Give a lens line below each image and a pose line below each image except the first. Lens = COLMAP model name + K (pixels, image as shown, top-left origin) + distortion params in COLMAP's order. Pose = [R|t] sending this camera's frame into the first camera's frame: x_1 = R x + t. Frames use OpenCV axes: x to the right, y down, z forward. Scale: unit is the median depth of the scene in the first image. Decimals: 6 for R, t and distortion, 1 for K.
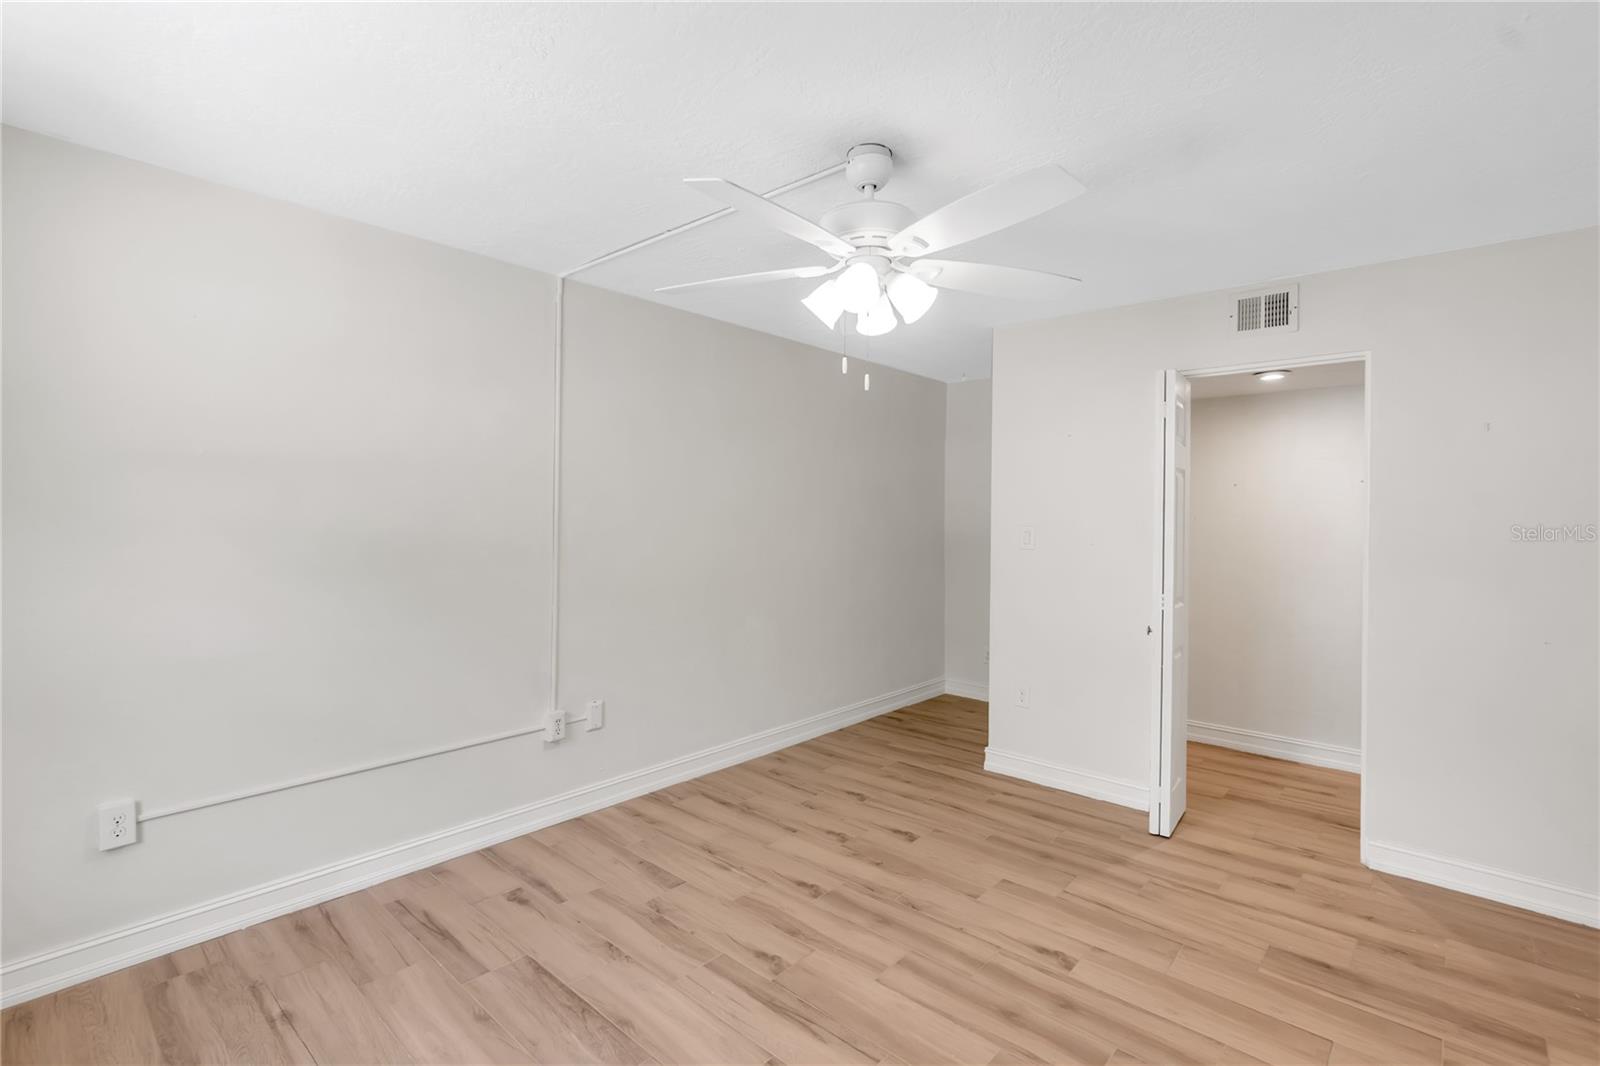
lens RADIAL K [[722.1, 0, 802.4], [0, 722.1, 530.6], [0, 0, 1]] dist [-0.003262, 0.000184]
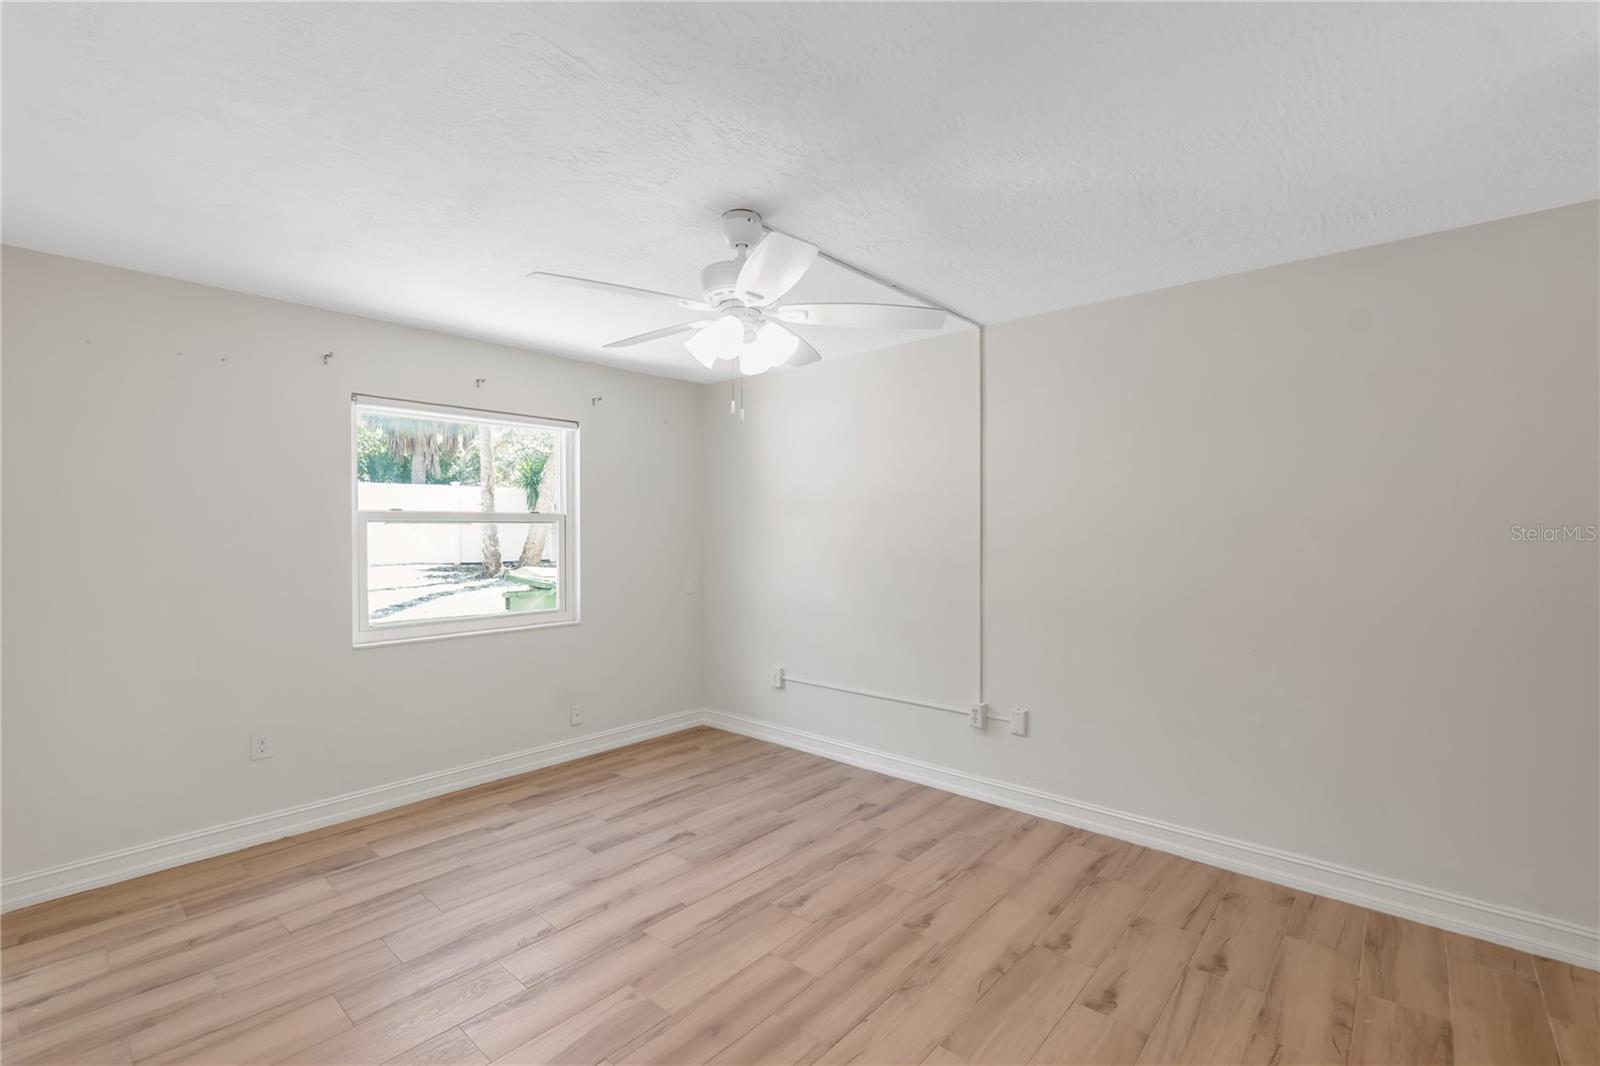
lens RADIAL K [[705.8, 0, 788.2], [0, 705.8, 531.6], [0, 0, 1]] dist [-0.004823, 0.000312]
pose [[-0.003170, -0.012799, -0.999913, 0.942105], [-0.022270, 0.999671, -0.012725, -0.005516], [0.999747, 0.022227, -0.003454, 0.807843]]
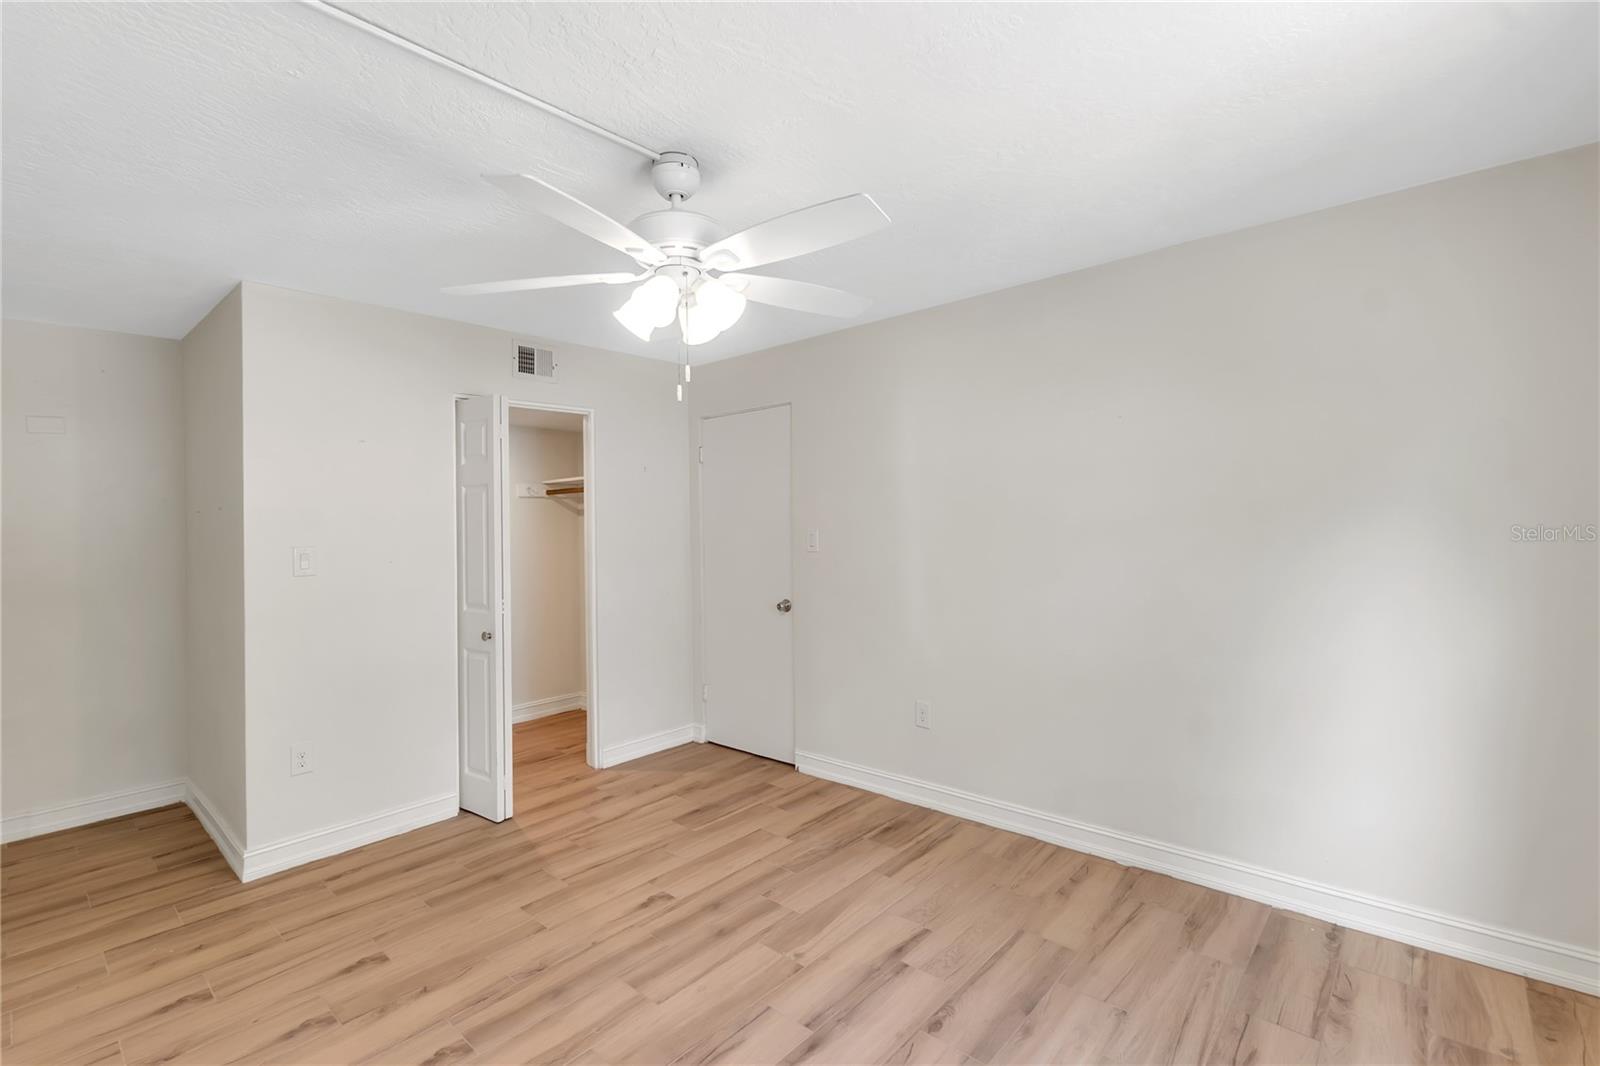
lens RADIAL K [[718.4, 0, 798.6], [0, 718.4, 514.5], [0, 0, 1]] dist [-0.004919, -0.000002]
pose [[0.001559, 0.001332, 0.999998, -0.689359], [0.043655, 0.999046, -0.001399, -0.022040], [-0.999045, 0.043658, 0.001500, 0.620192]]
